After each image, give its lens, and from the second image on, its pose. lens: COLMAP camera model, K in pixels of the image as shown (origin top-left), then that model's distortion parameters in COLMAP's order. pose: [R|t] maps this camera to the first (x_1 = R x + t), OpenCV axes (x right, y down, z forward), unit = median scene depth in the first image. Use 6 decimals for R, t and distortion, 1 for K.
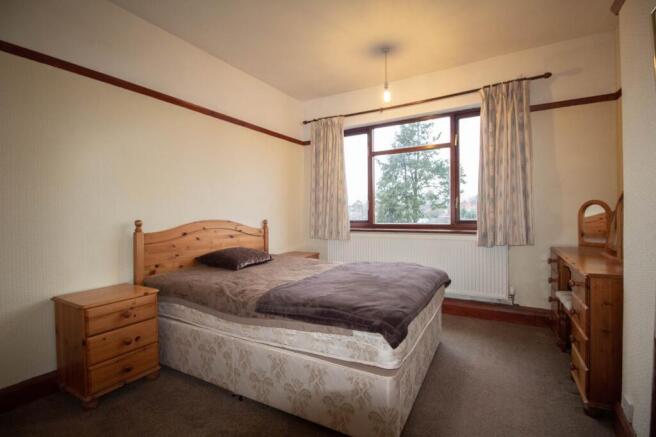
lens RADIAL K [[303.1, 0, 330.8], [0, 303.1, 215.5], [0, 0, 1]] dist [-0.013074, -0.000368]
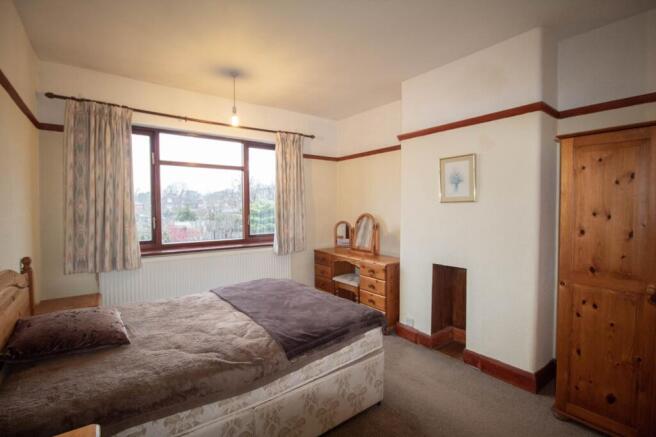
lens RADIAL K [[303.1, 0, 330.8], [0, 303.1, 215.5], [0, 0, 1]] dist [-0.013074, -0.000368]
pose [[0.398611, -0.011841, 0.917043, -0.516308], [0.003422, 0.999929, 0.011424, -0.070537], [-0.917114, -0.001415, 0.398624, 0.246629]]
